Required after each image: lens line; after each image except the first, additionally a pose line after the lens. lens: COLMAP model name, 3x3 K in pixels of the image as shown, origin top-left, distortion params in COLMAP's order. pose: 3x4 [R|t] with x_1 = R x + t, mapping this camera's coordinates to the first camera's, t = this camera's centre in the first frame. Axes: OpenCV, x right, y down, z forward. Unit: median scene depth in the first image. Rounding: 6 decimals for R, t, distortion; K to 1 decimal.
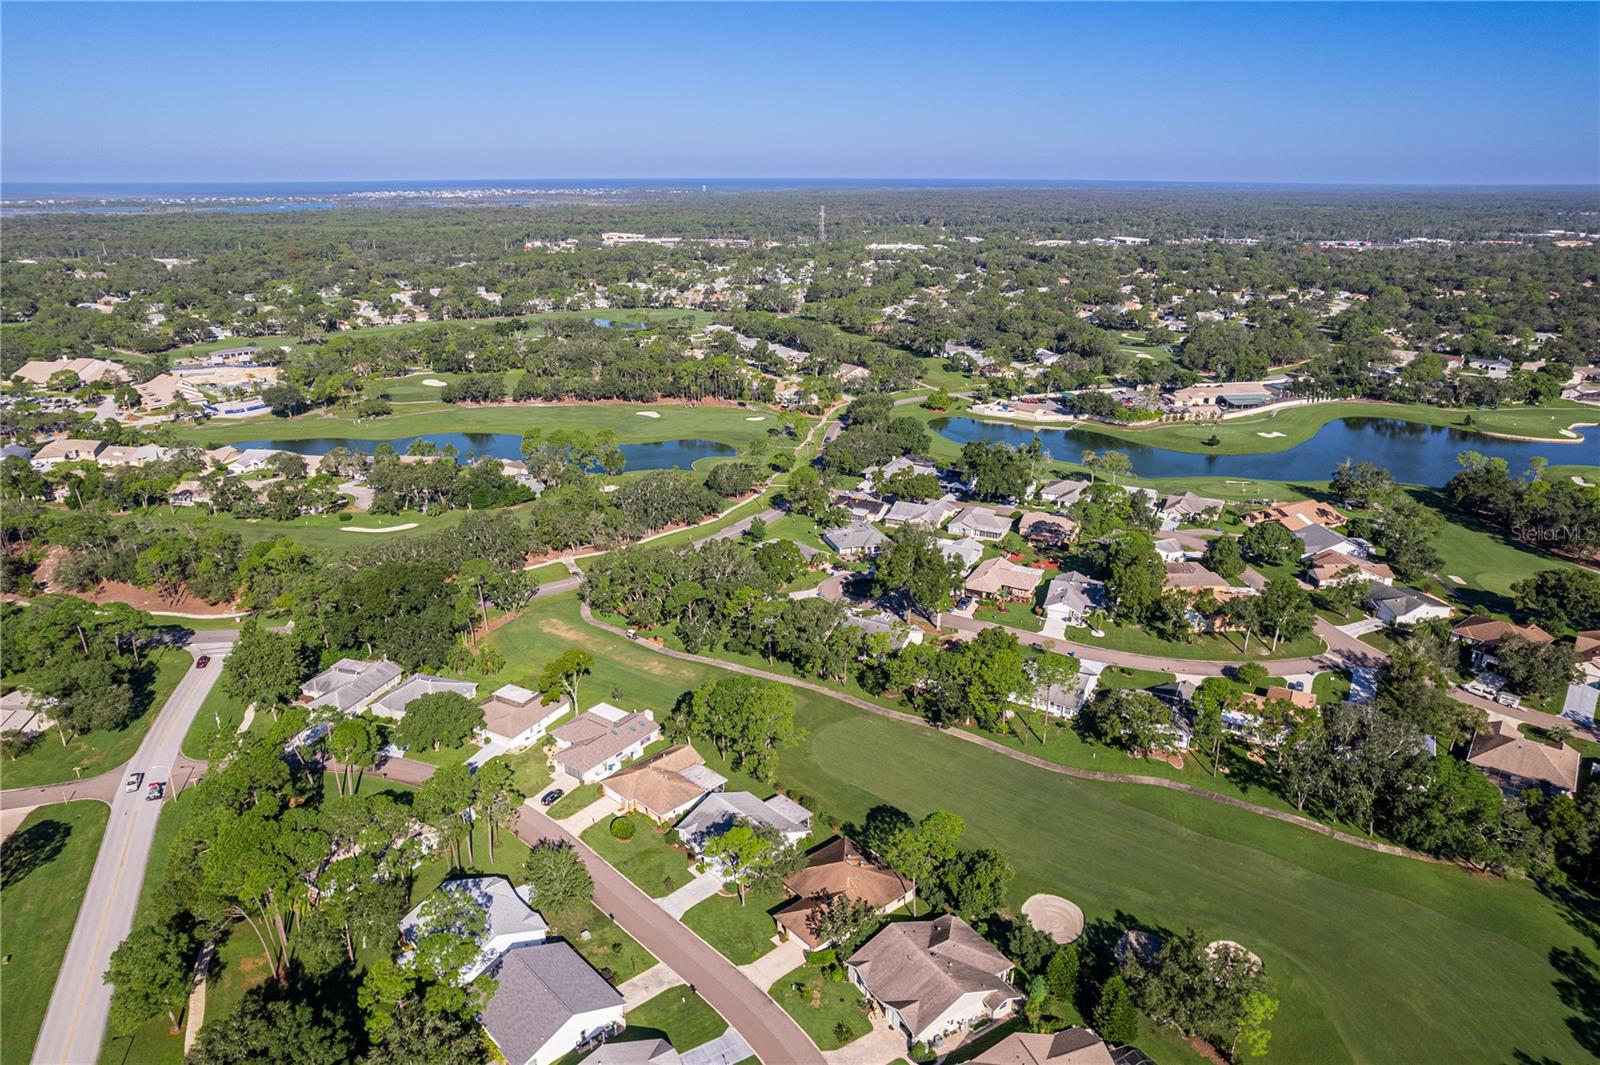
lens RADIAL K [[1038.2, 0, 795.0], [0, 1038.2, 527.6], [0, 0, 1]] dist [-0.075646, 0.063418]
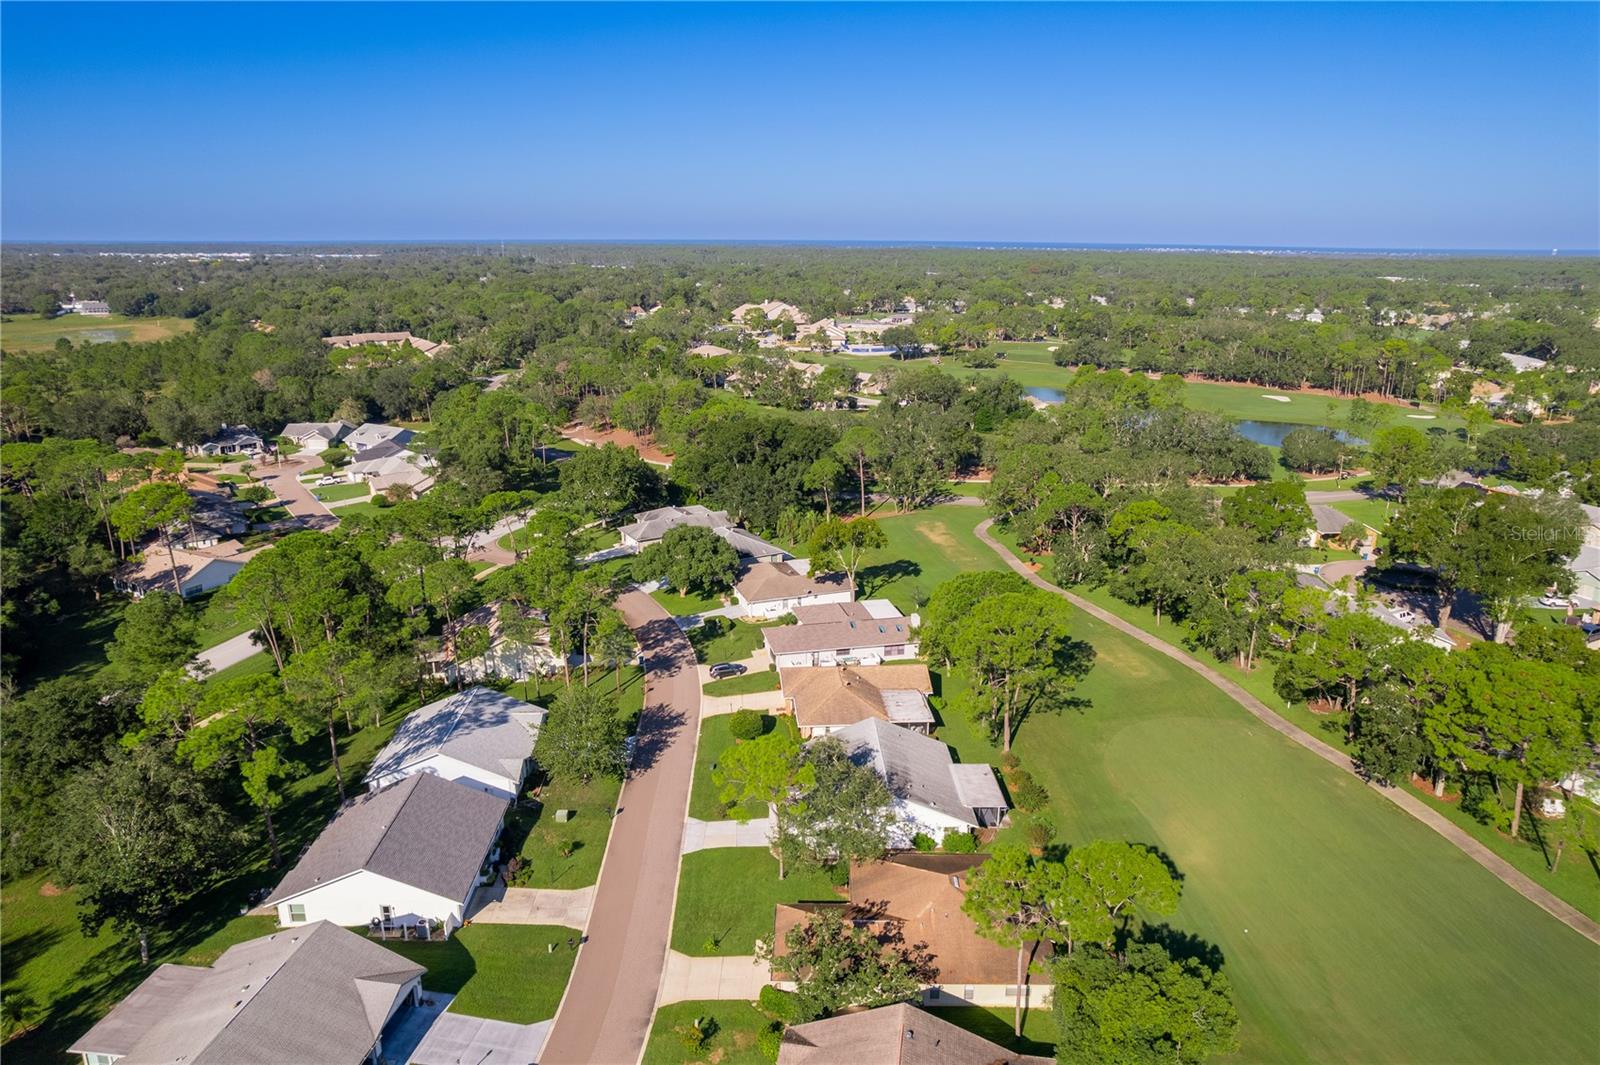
lens RADIAL K [[1025.8, 0, 794.7], [0, 1025.8, 529.1], [0, 0, 1]] dist [-0.074394, 0.065292]
pose [[0.747800, 0.185902, -0.637366, 0.236859], [-0.222423, 0.974671, 0.023322, 0.132074], [0.625558, 0.124325, 0.770208, 0.445342]]
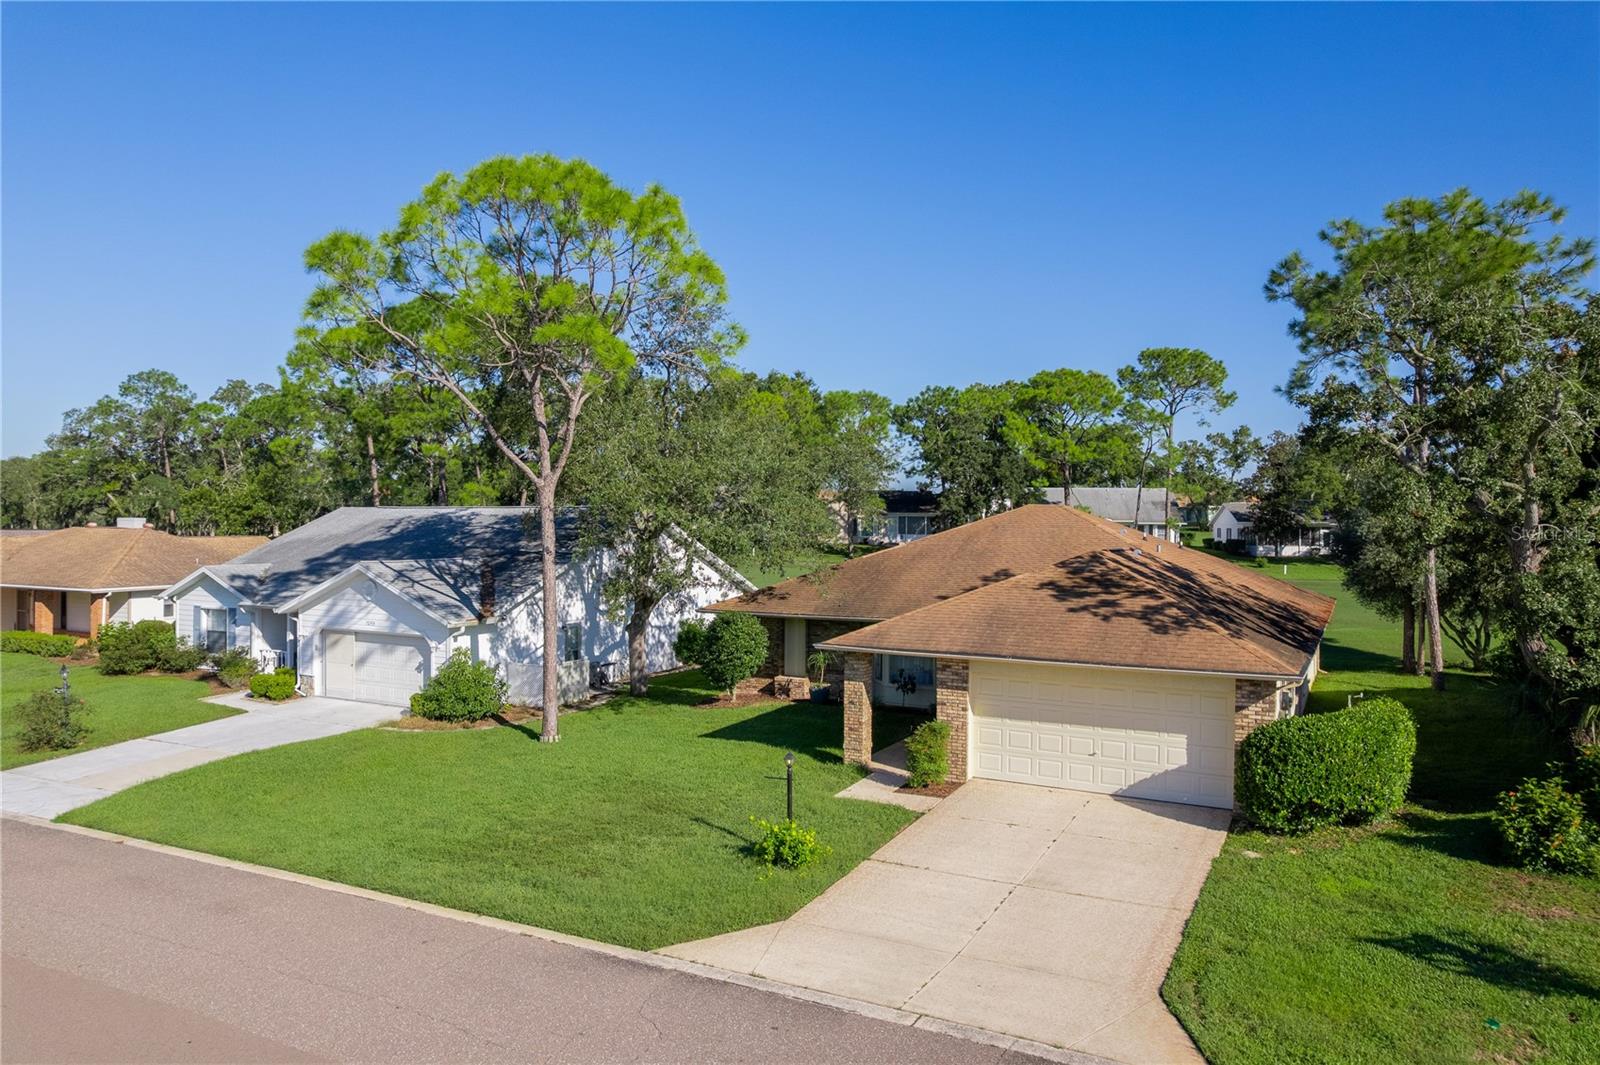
lens RADIAL K [[1025.8, 0, 794.7], [0, 1025.8, 529.1], [0, 0, 1]] dist [-0.074394, 0.065292]
pose [[0.937309, 0.007623, 0.348416, -0.057855], [0.105095, 0.947035, -0.303445, 0.321758], [-0.332276, 0.321039, 0.886864, 0.693125]]
